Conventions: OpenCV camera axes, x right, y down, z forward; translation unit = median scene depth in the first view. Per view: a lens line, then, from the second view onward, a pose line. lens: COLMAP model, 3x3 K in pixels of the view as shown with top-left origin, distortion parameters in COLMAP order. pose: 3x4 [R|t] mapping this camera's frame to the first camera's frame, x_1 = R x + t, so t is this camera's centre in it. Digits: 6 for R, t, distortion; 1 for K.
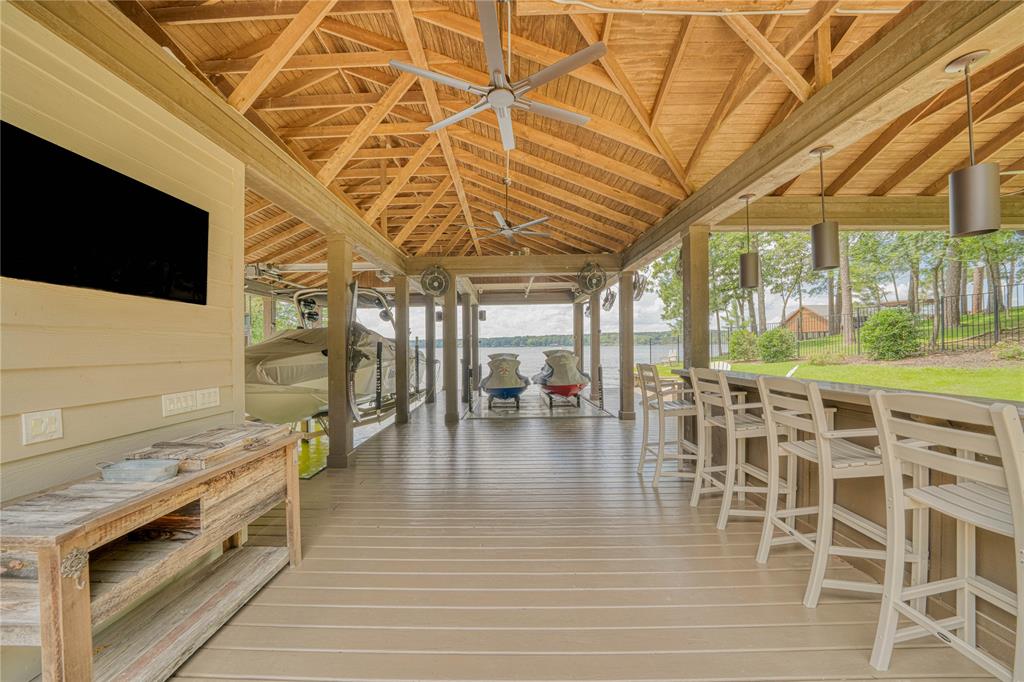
lens RADIAL K [[350.4, 0, 509.5], [0, 350.4, 343.8], [0, 0, 1]] dist [-0.014617, -0.000012]
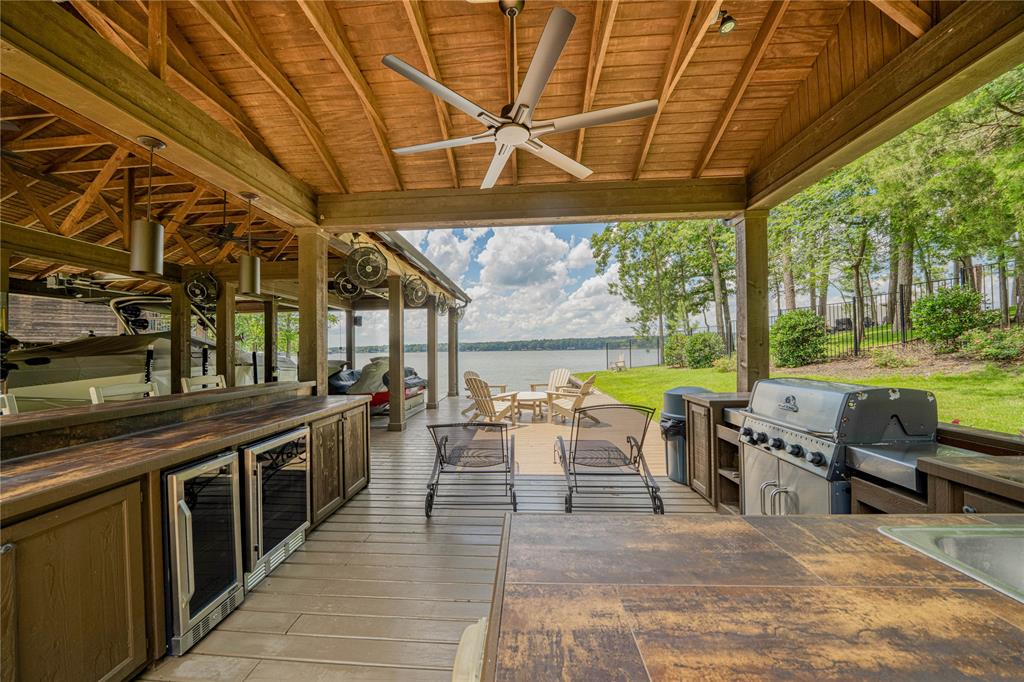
lens RADIAL K [[350.4, 0, 509.5], [0, 350.4, 346.4], [0, 0, 1]] dist [-0.014617, -0.000012]
pose [[0.998625, -0.001863, -0.052389, 0.611620], [0.001726, 0.999995, -0.002649, -0.008682], [0.052394, 0.002555, 0.998623, 0.054827]]
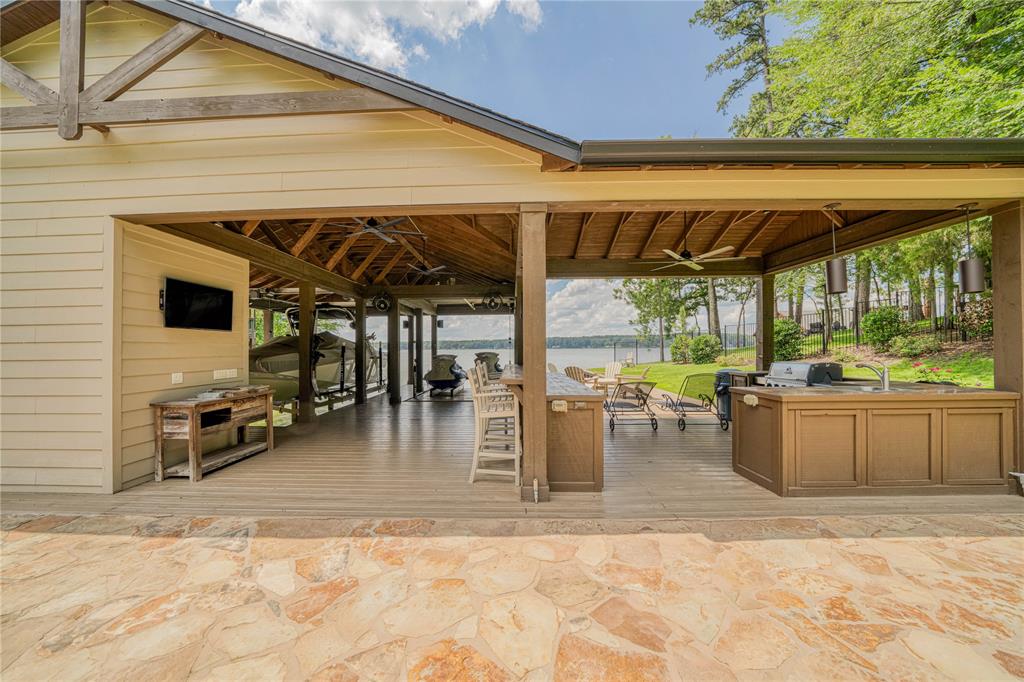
lens RADIAL K [[350.4, 0, 508.4], [0, 350.4, 345.4], [0, 0, 1]] dist [-0.014617, -0.000012]
pose [[0.999911, 0.005658, -0.012114, 0.271236], [-0.005666, 0.999984, -0.000674, -0.008456], [0.012110, 0.000743, 0.999926, -0.352344]]
